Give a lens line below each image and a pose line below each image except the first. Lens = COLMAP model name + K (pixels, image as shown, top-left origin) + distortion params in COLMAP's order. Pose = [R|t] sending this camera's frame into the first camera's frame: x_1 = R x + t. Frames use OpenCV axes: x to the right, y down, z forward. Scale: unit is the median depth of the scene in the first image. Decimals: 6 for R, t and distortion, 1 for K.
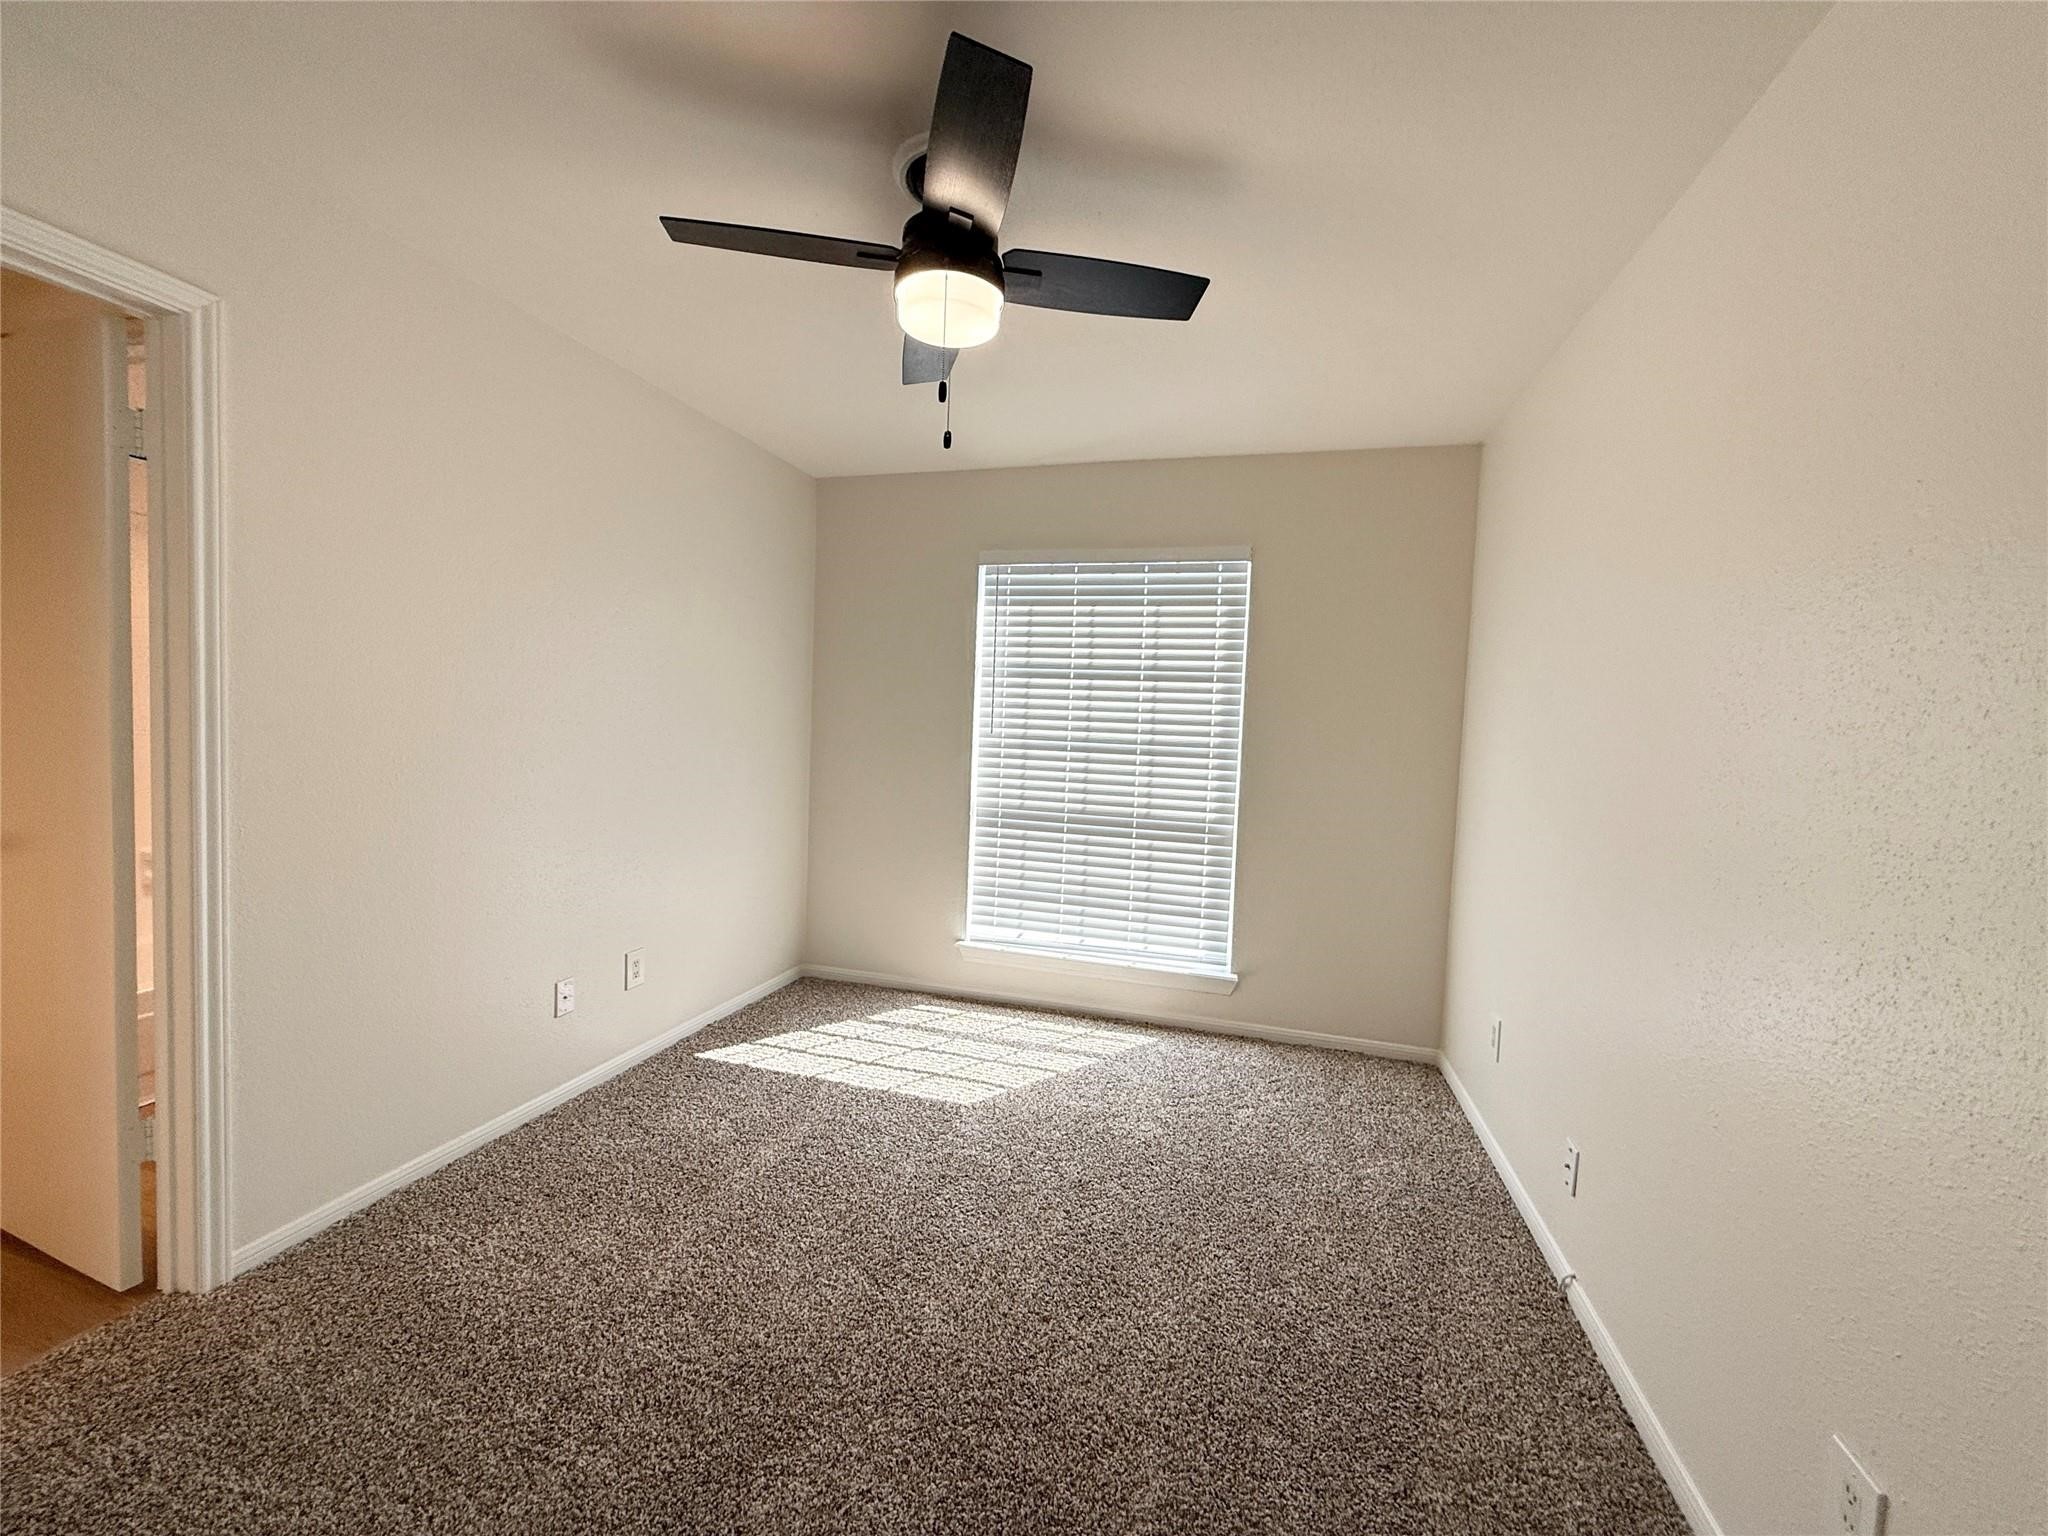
lens RADIAL K [[816.3, 0, 1019.2], [0, 816.3, 779.9], [0, 0, 1]] dist [0.000000, 0.000242]
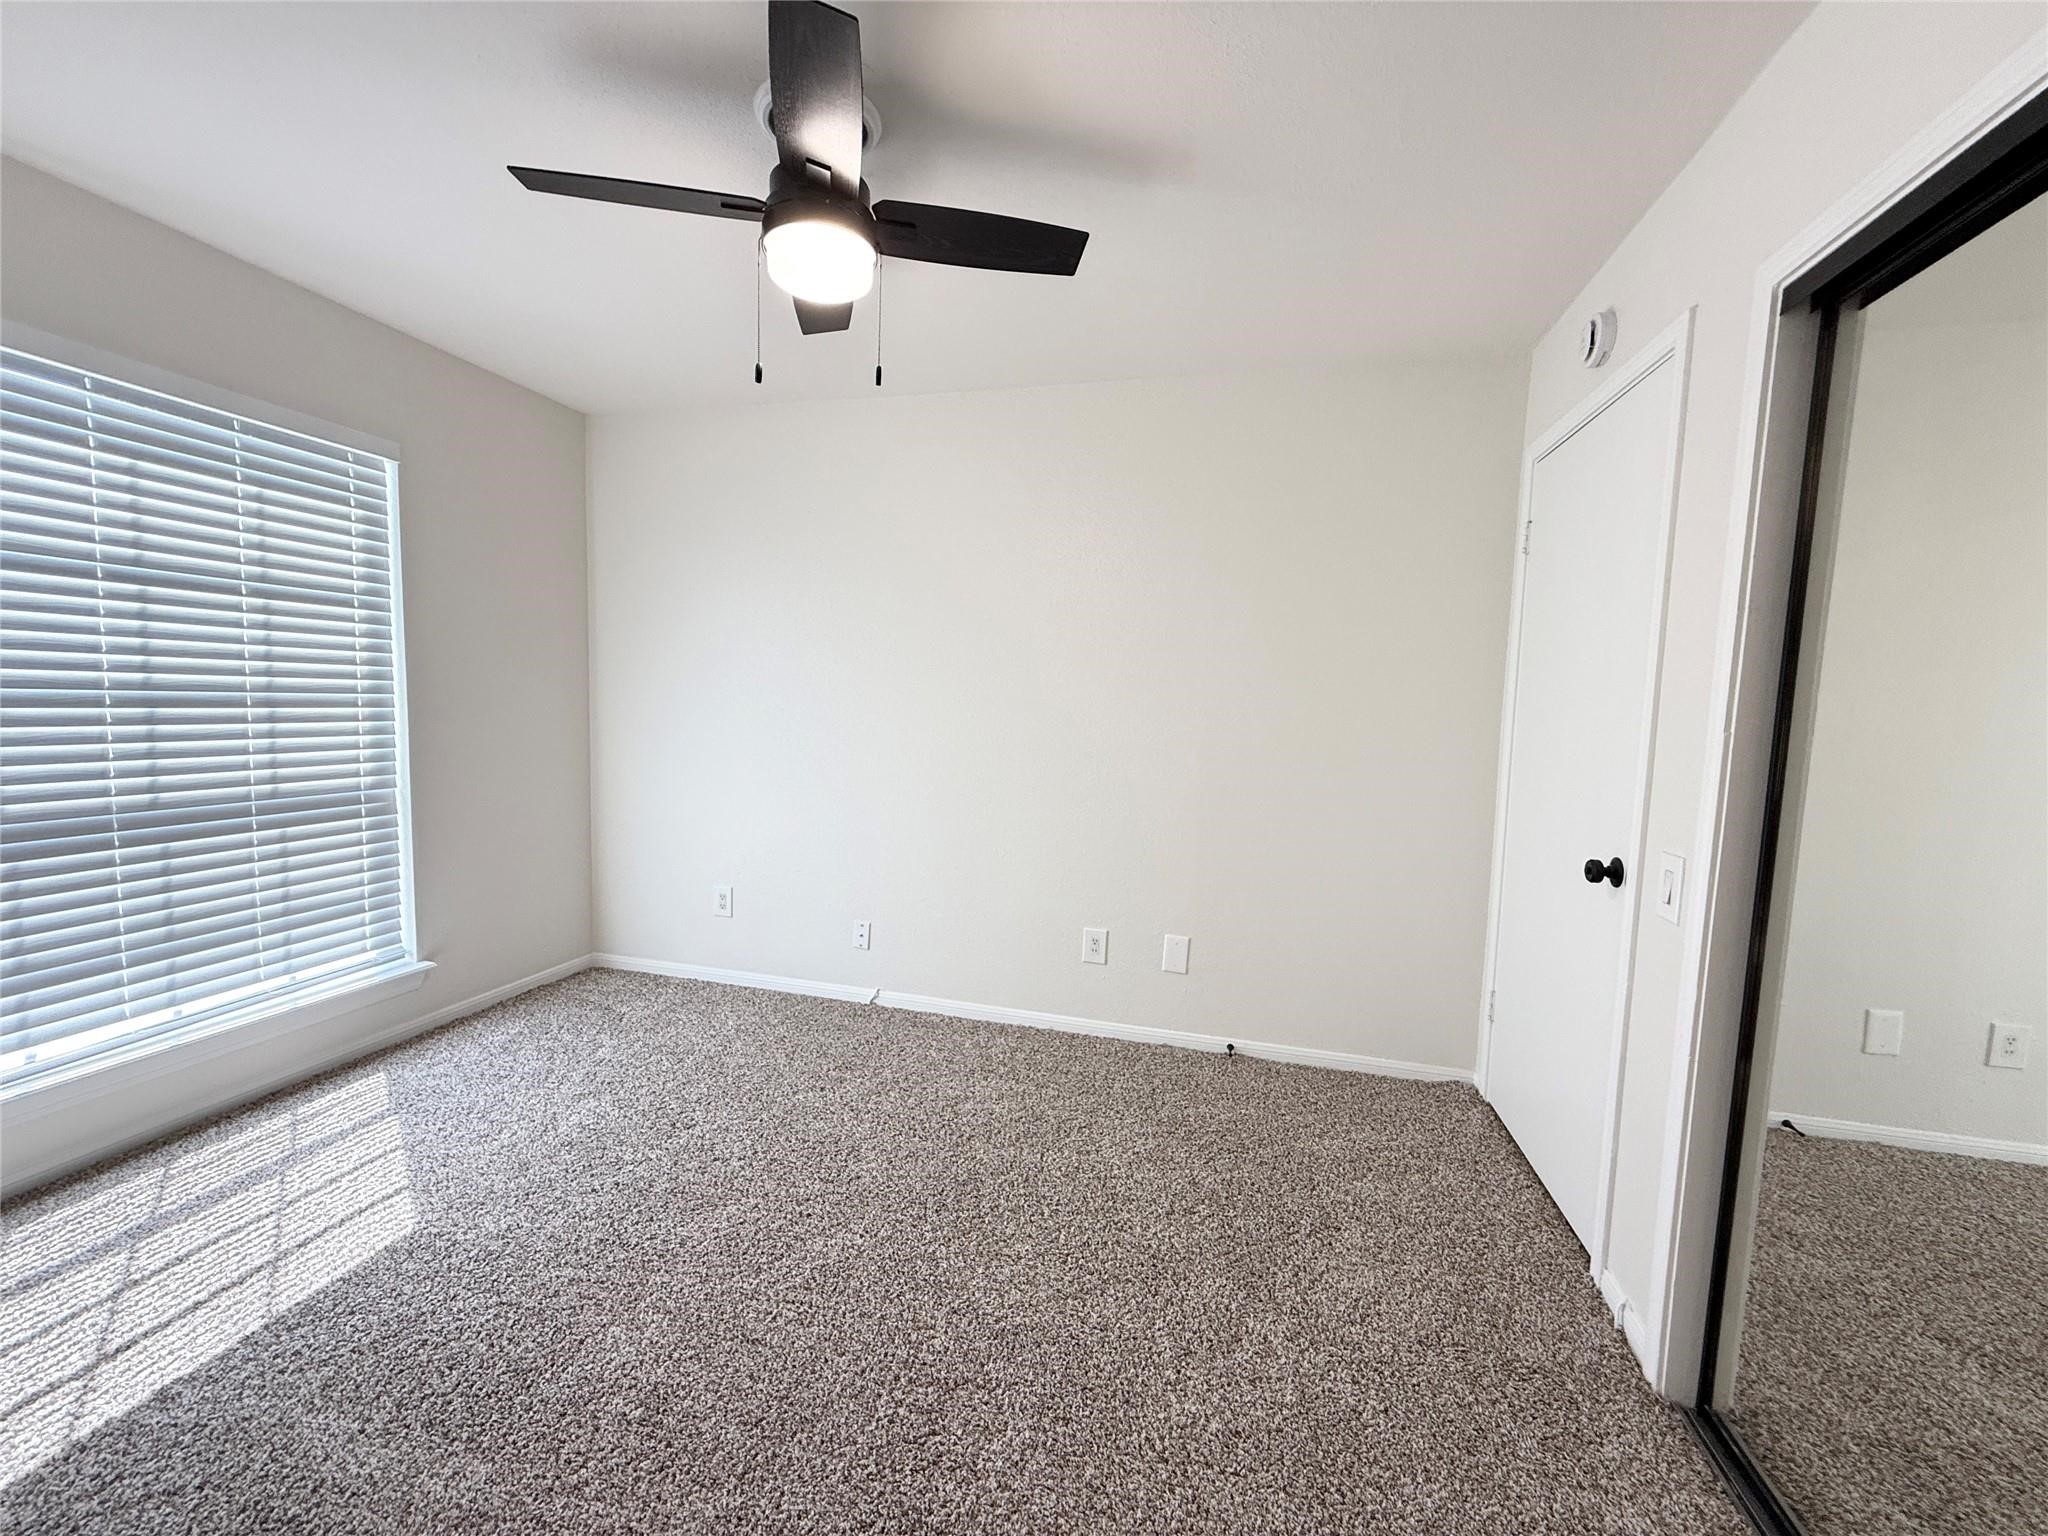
lens RADIAL K [[816.3, 0, 1023.5], [0, 816.3, 784.4], [0, 0, 1]] dist [0.000000, 0.000242]
pose [[-0.026127, -0.142157, 0.989499, -0.559240], [0.040111, 0.988891, 0.143129, -0.038848], [-0.998854, 0.043429, -0.020134, 0.385925]]
